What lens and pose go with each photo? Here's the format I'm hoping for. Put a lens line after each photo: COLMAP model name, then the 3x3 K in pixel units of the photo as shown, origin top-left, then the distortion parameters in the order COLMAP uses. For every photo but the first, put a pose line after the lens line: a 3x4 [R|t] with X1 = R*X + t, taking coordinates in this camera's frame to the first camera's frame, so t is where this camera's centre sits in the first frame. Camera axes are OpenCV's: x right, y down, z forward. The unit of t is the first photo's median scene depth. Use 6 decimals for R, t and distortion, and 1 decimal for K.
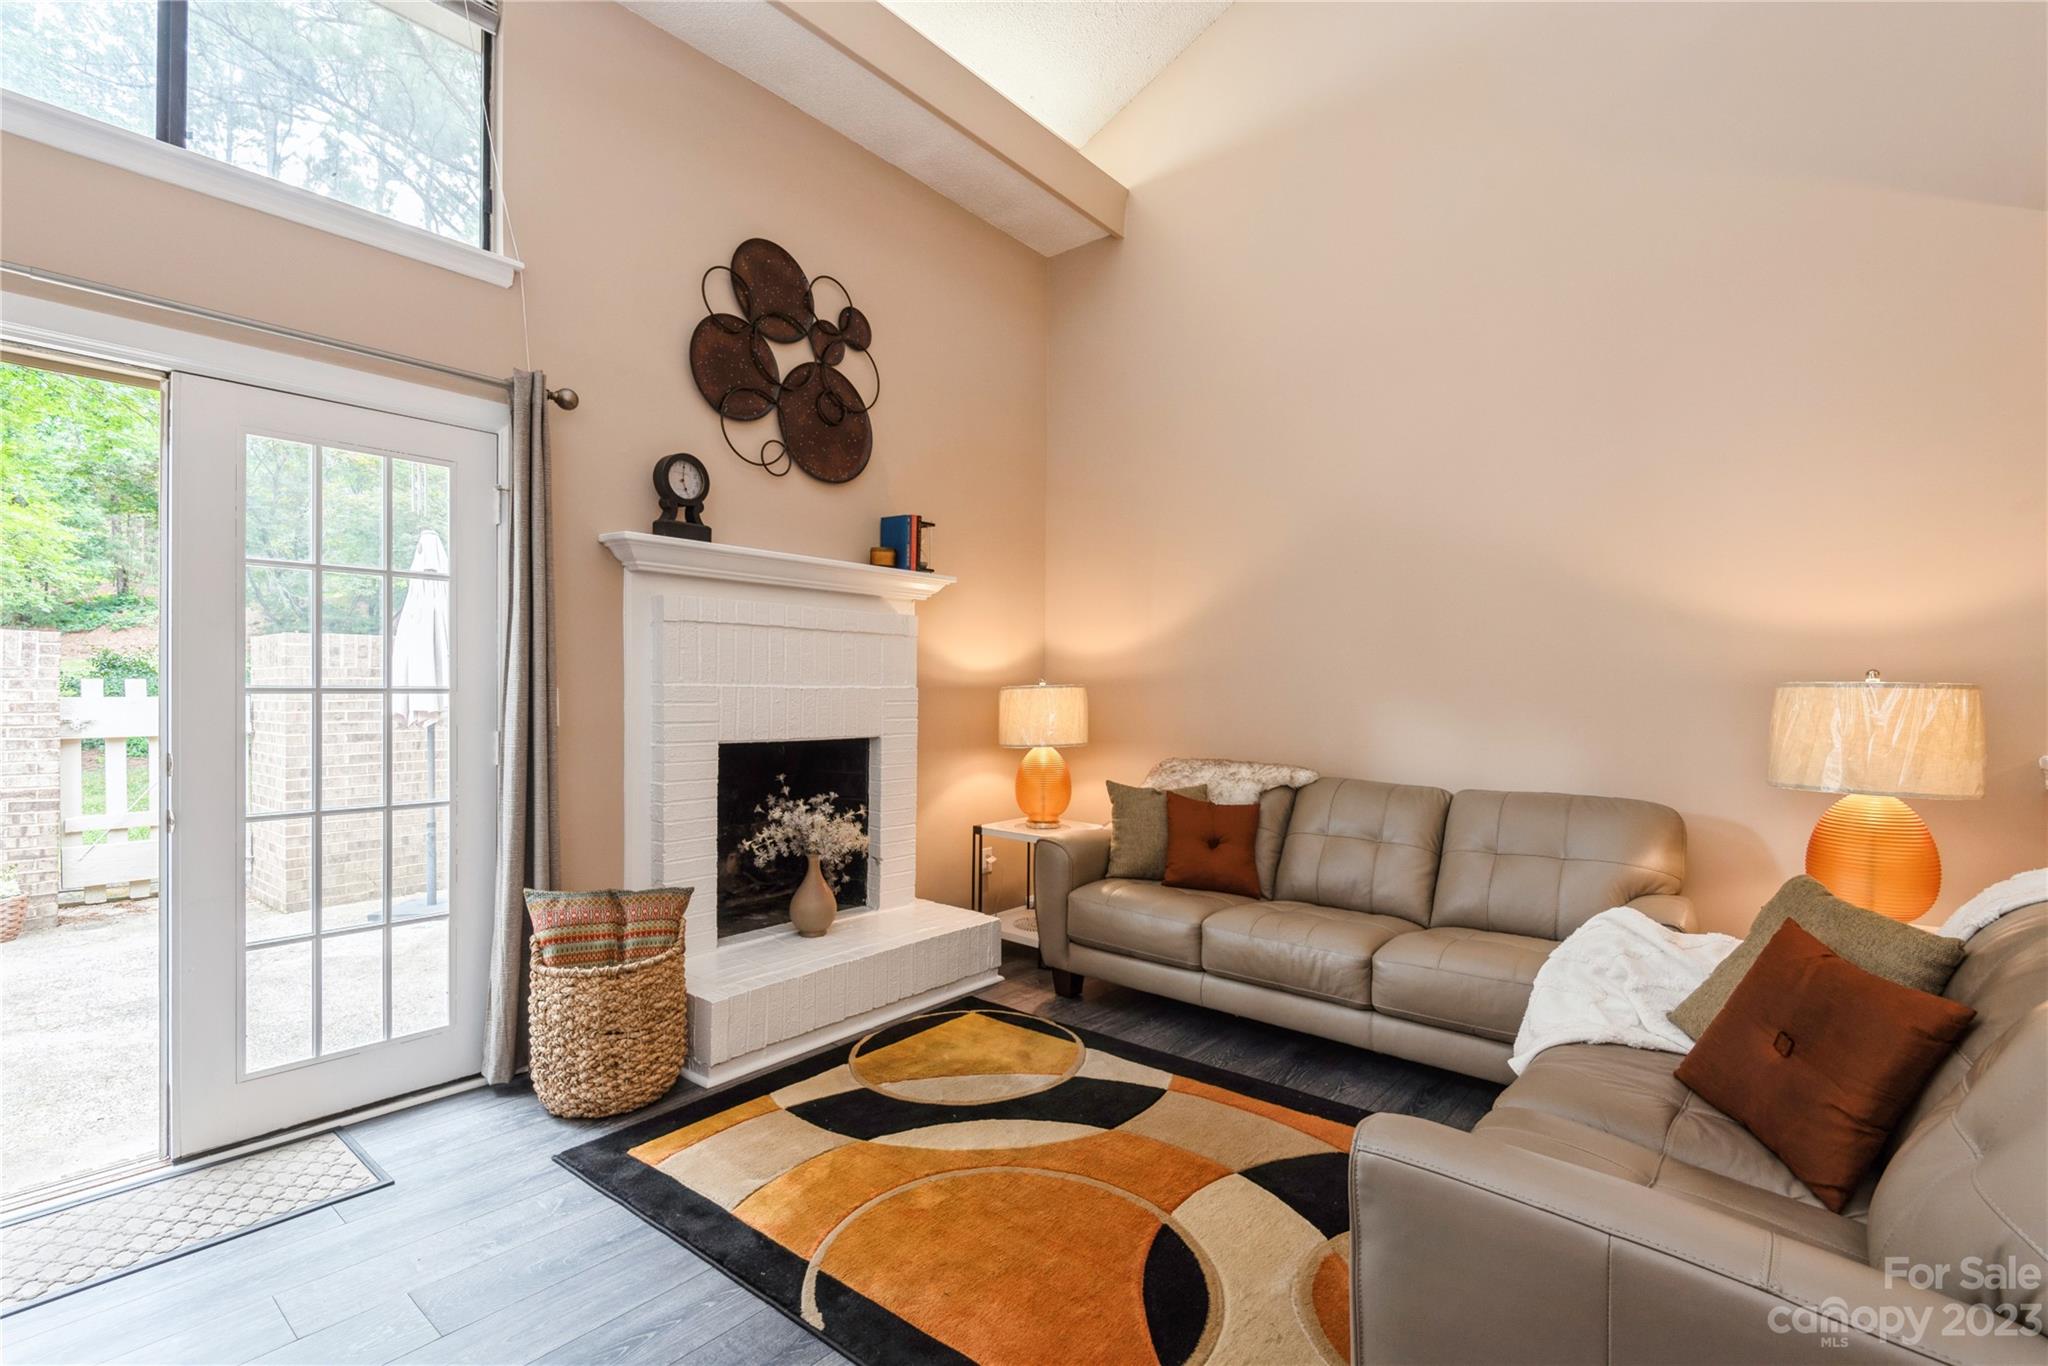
lens RADIAL K [[922.5, 0, 1020.1], [0, 922.5, 690.9], [0, 0, 1]] dist [0.032968, -0.024304]
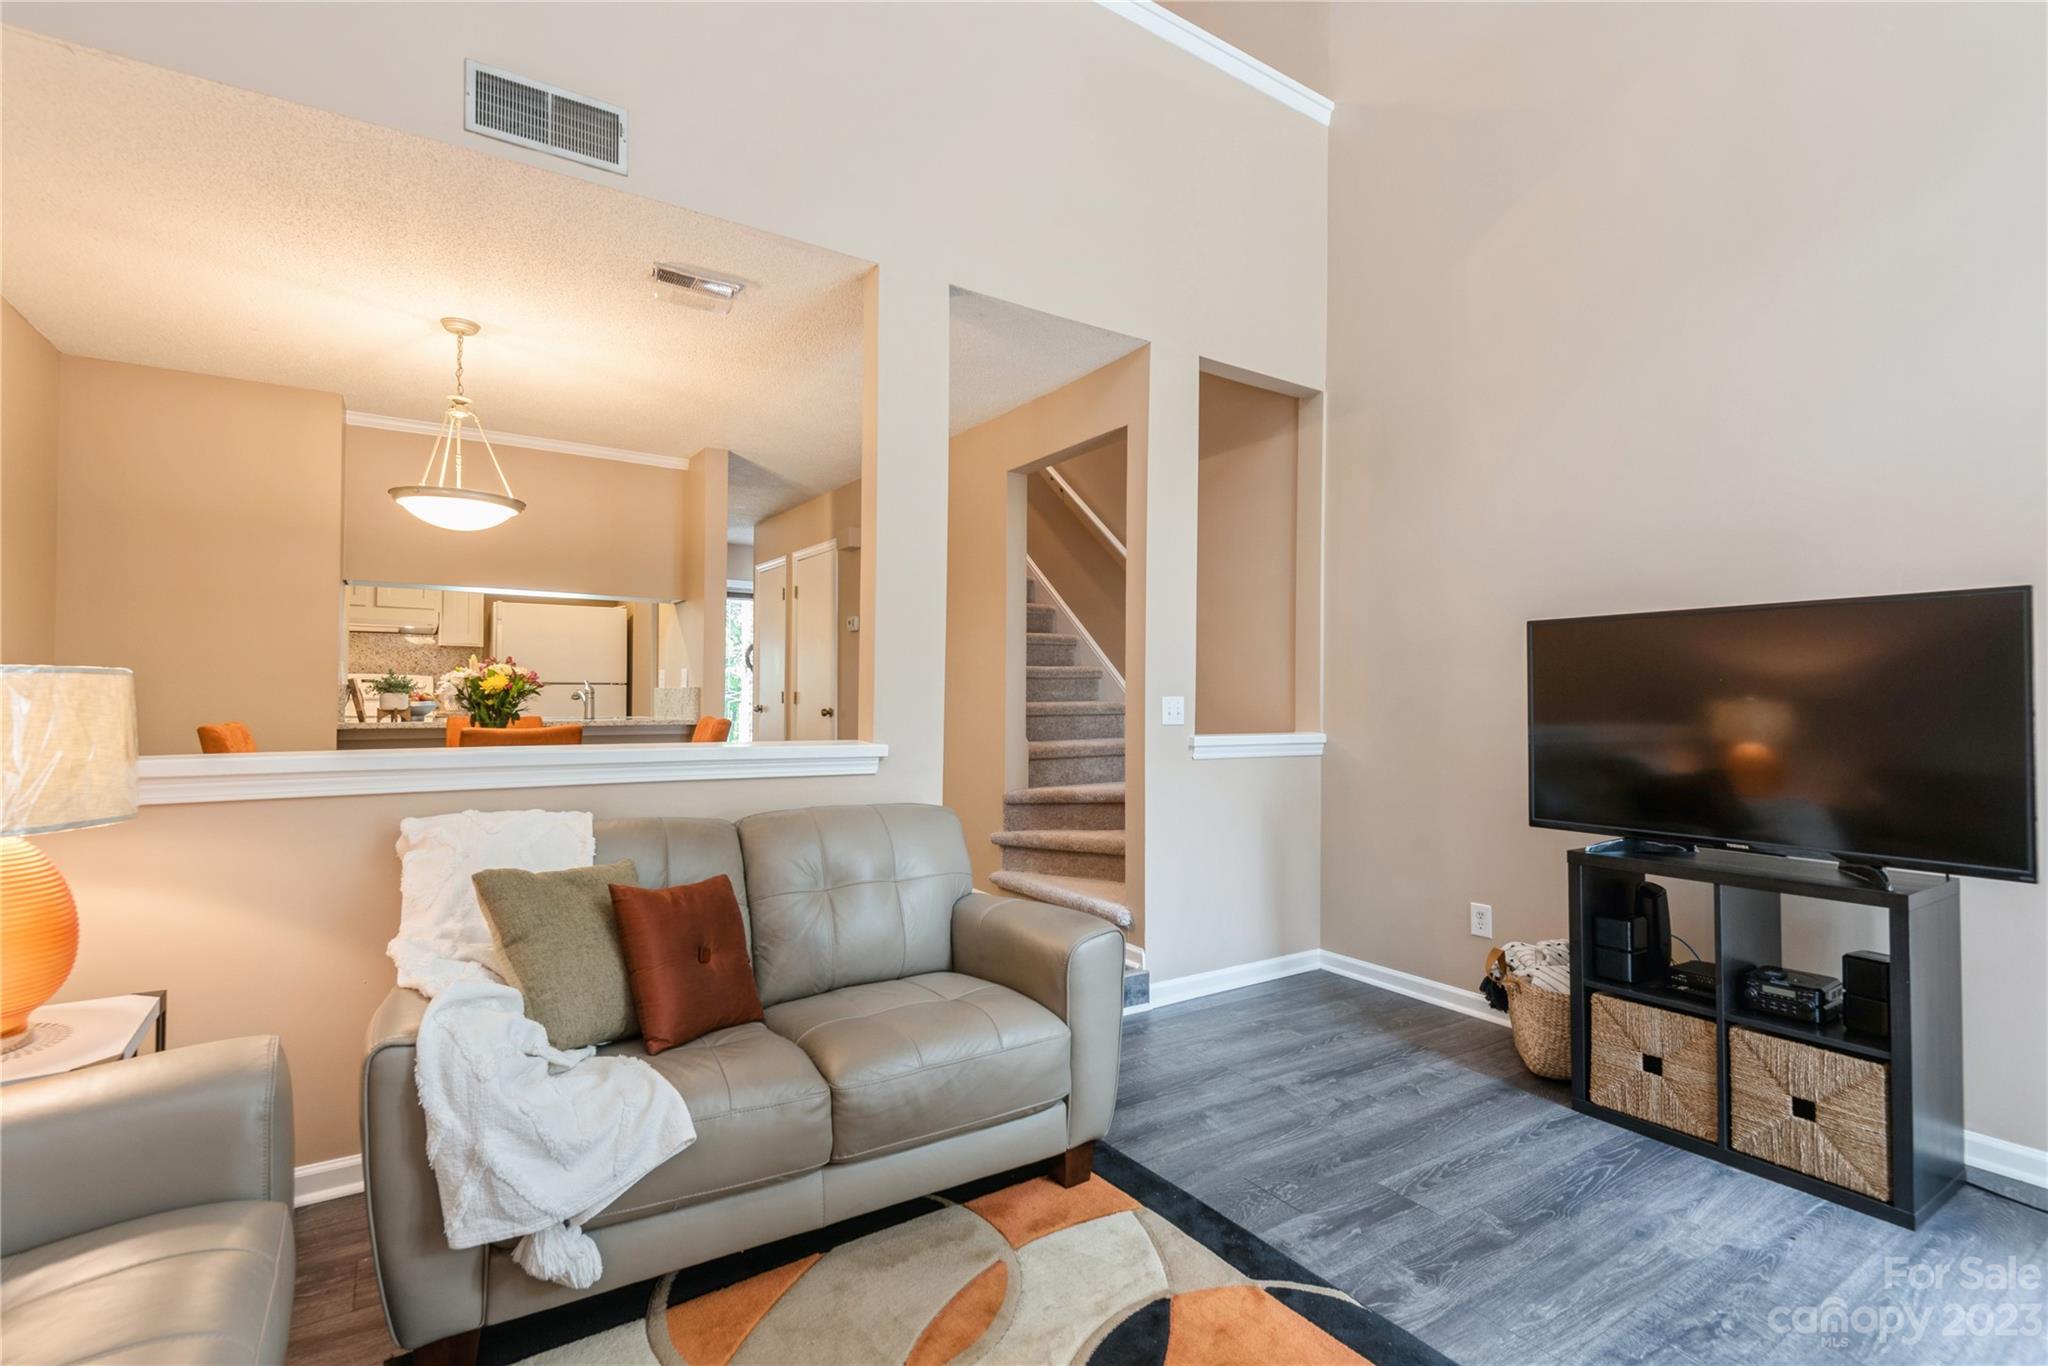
lens RADIAL K [[929.2, 0, 1018.5], [0, 929.2, 680.9], [0, 0, 1]] dist [0.033856, -0.026288]
pose [[-0.957910, -0.009828, 0.286900, 0.010388], [-0.012462, 0.999895, -0.007355, -0.000796], [-0.286797, -0.010620, -0.957932, 0.995703]]
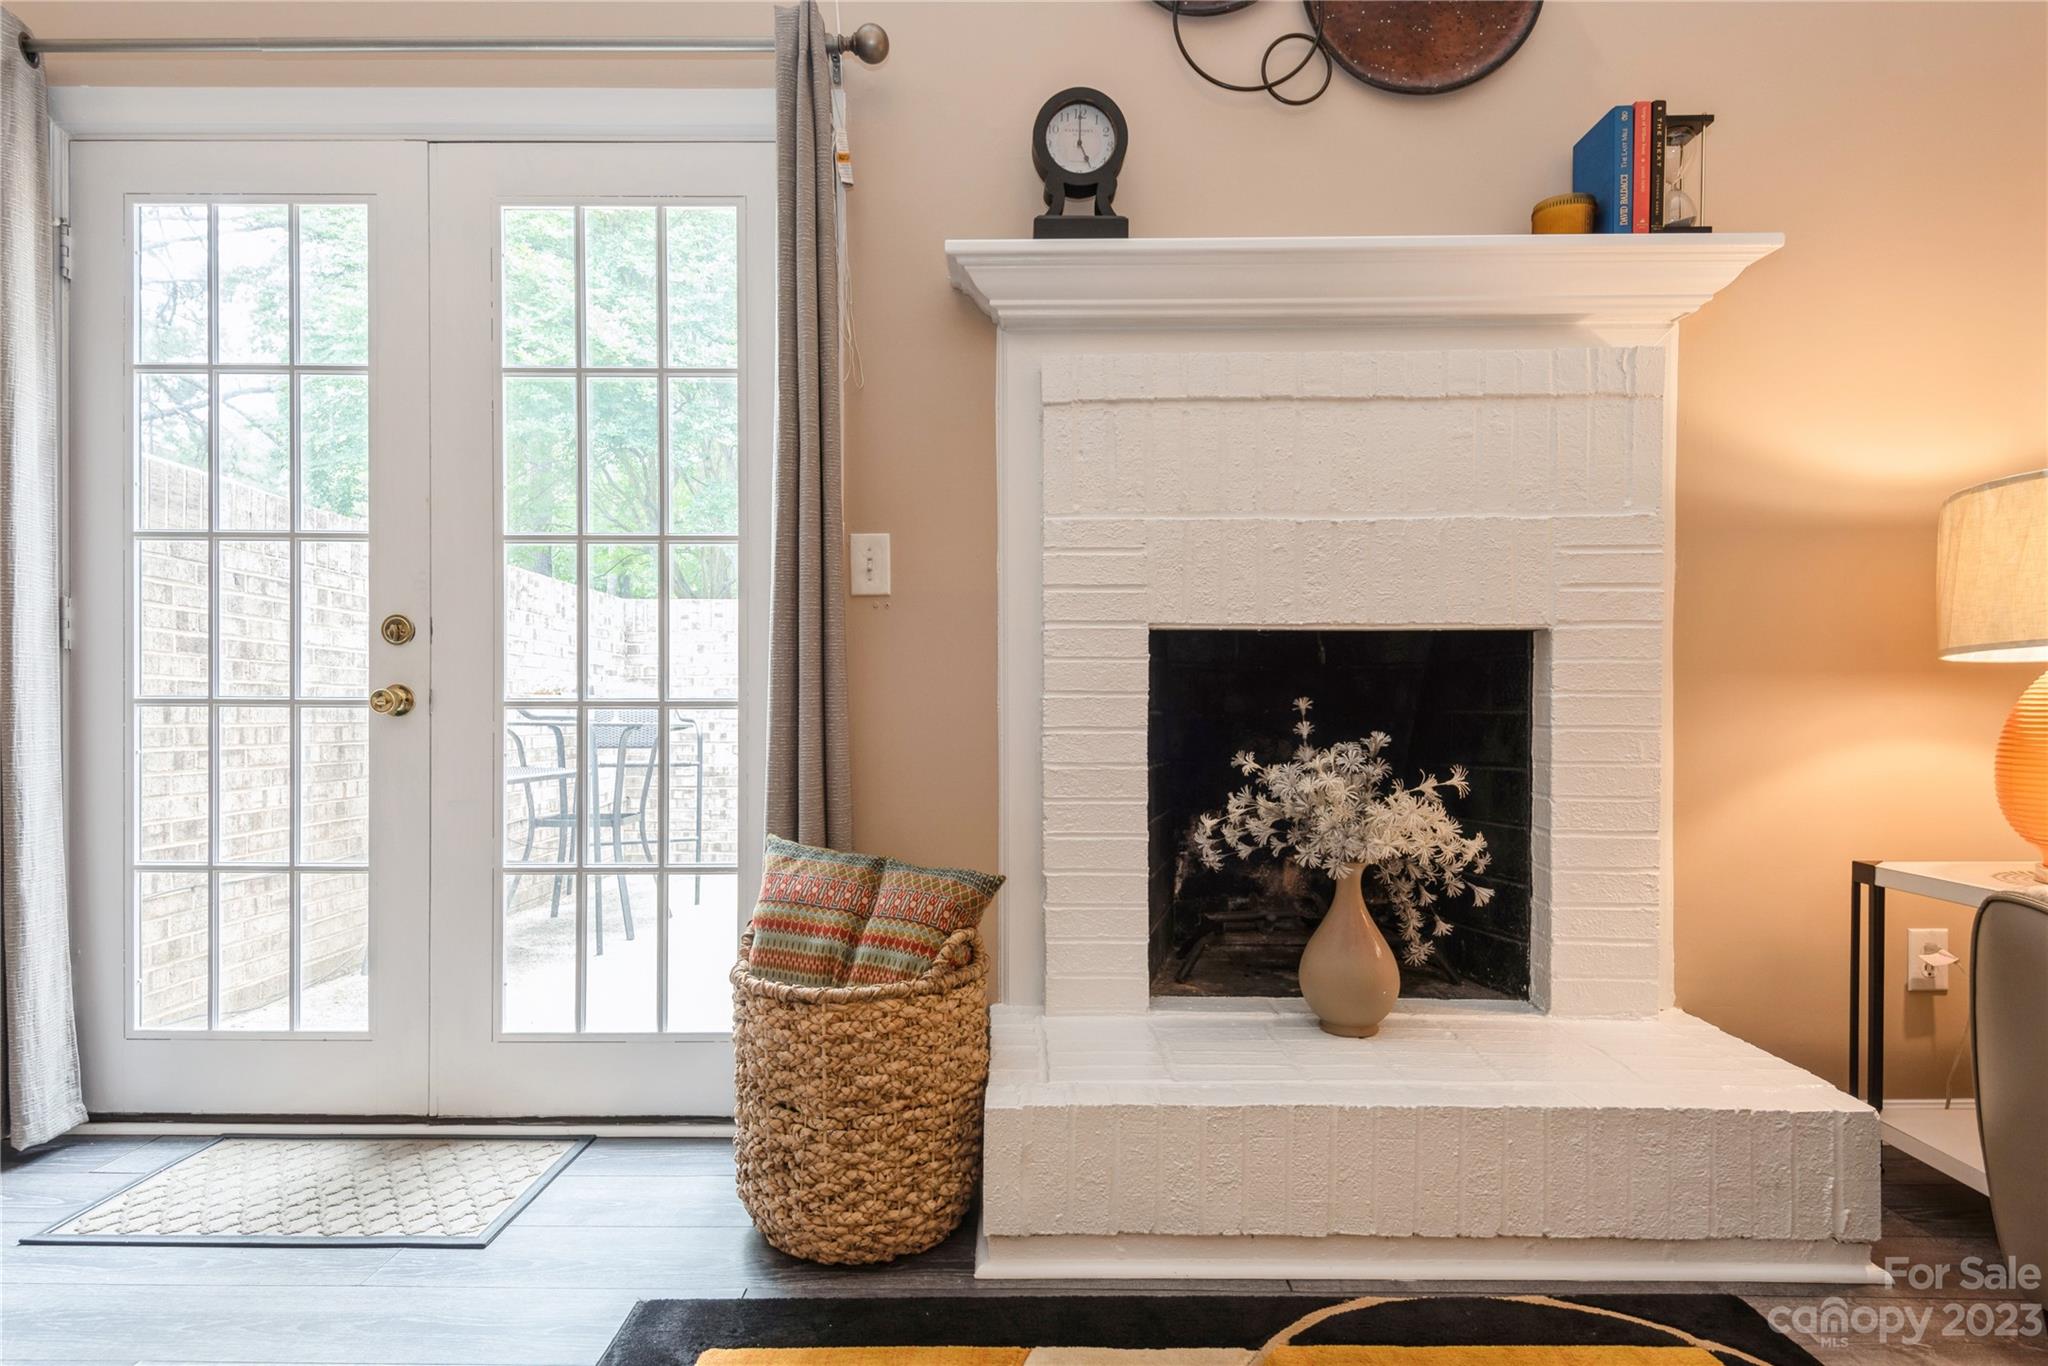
lens RADIAL K [[1114.8, 0, 1032.3], [0, 1114.8, 716.9], [0, 0, 1]] dist [0.042956, -0.041333]
pose [[0.637668, -0.001215, -0.770310, 0.119999], [0.000451, 0.999999, -0.001204, 0.104637], [0.770311, 0.000420, 0.637668, 0.518100]]
